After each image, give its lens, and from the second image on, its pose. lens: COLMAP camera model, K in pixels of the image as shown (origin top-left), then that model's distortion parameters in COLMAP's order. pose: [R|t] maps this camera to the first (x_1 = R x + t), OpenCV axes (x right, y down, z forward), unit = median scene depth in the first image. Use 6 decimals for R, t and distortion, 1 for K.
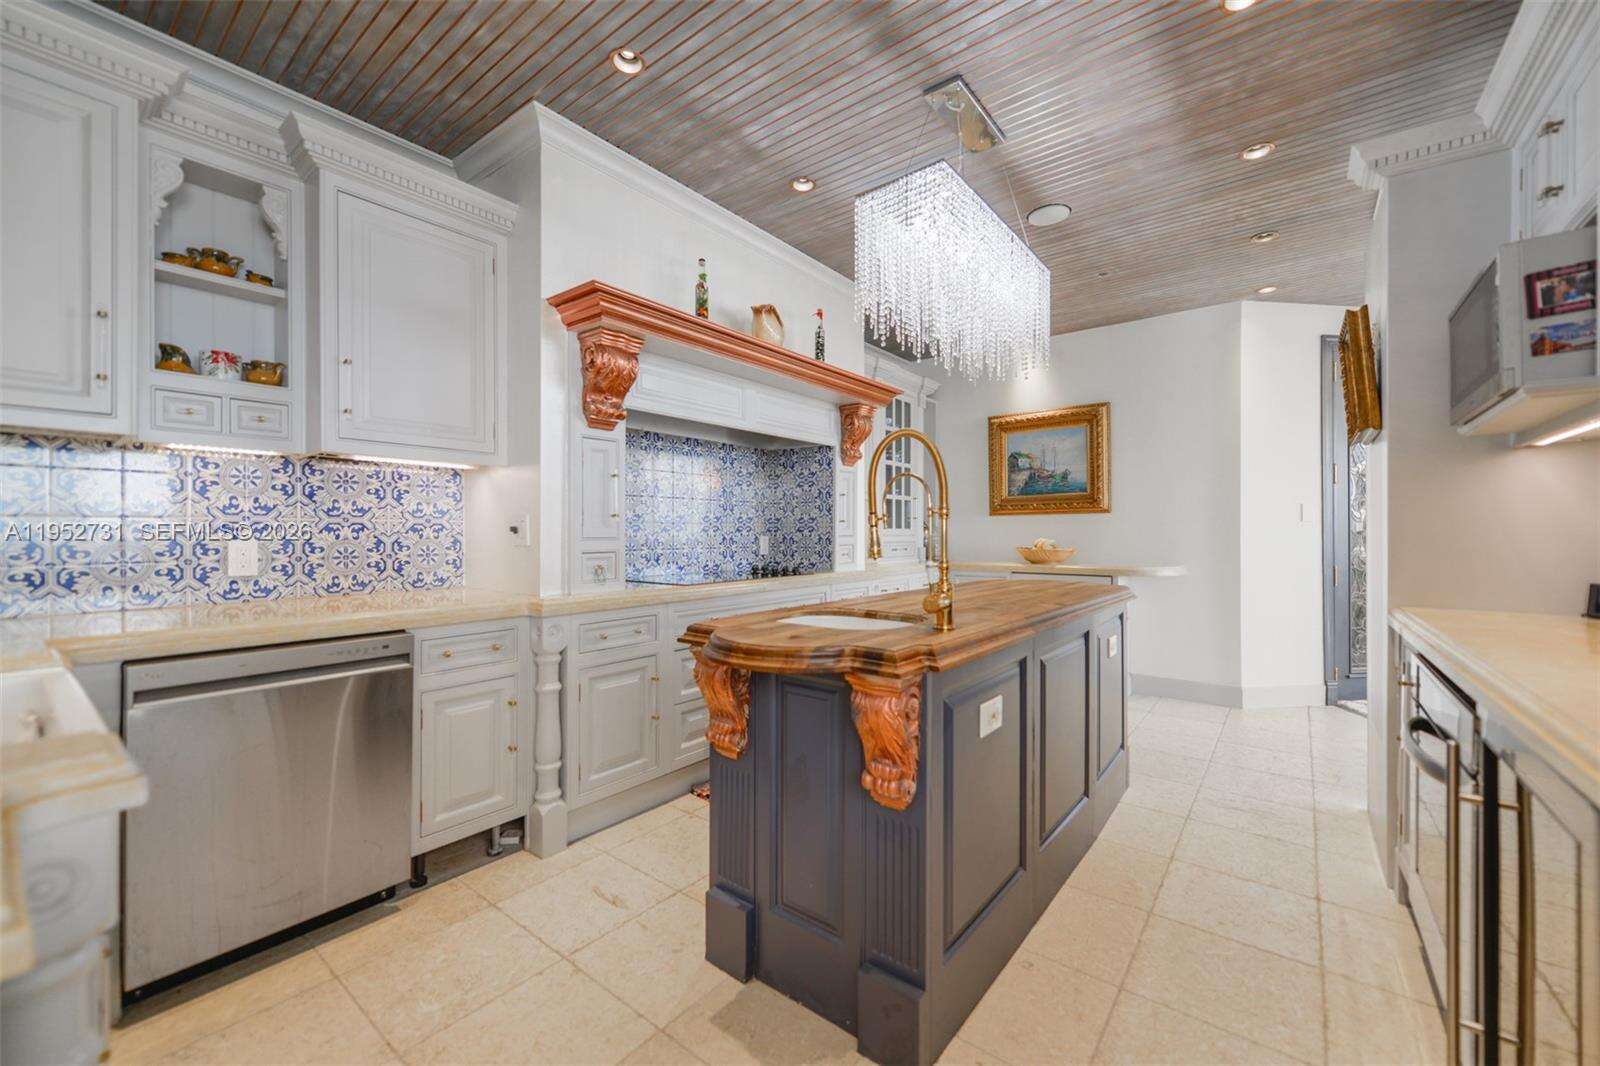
lens RADIAL K [[642.6, 0, 795.0], [0, 642.6, 524.8], [0, 0, 1]] dist [0.001324, -0.000136]
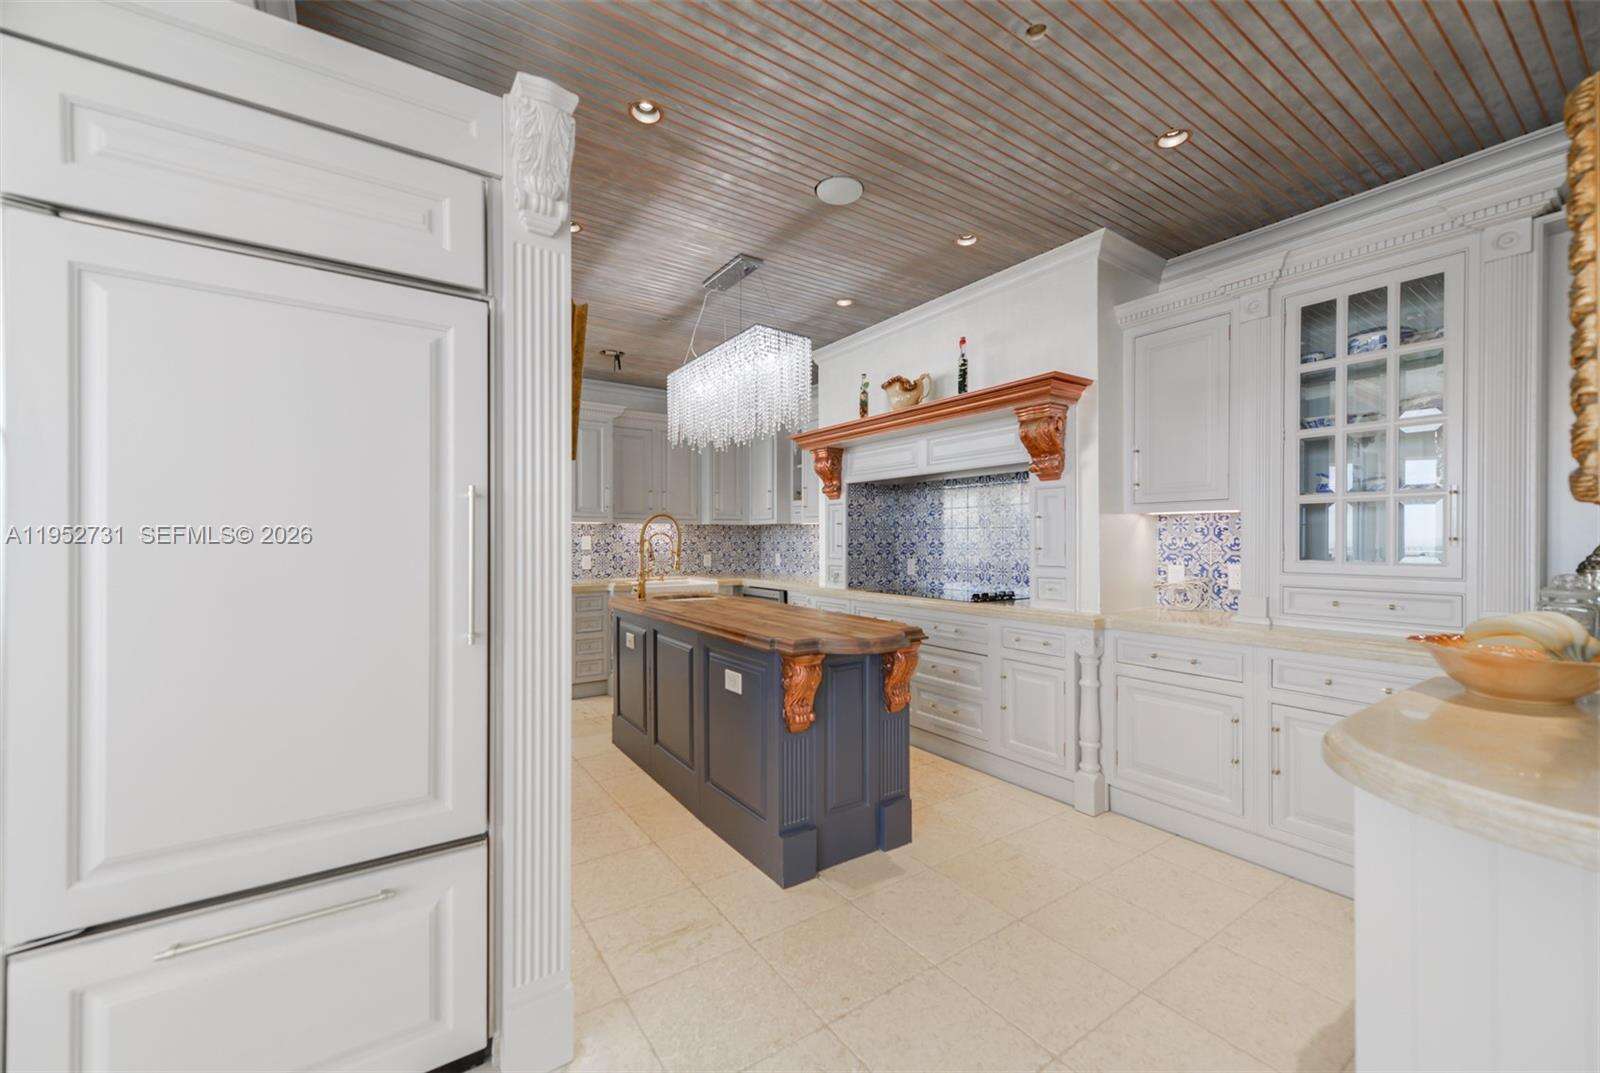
lens RADIAL K [[628.3, 0, 800.0], [0, 628.3, 536.5], [0, 0, 1]] dist [0.007682, 0.000052]
pose [[-0.293104, -0.020710, -0.955856, 1.297811], [-0.003379, 0.999782, -0.020626, -0.000439], [0.956075, -0.002815, -0.293110, 1.286615]]
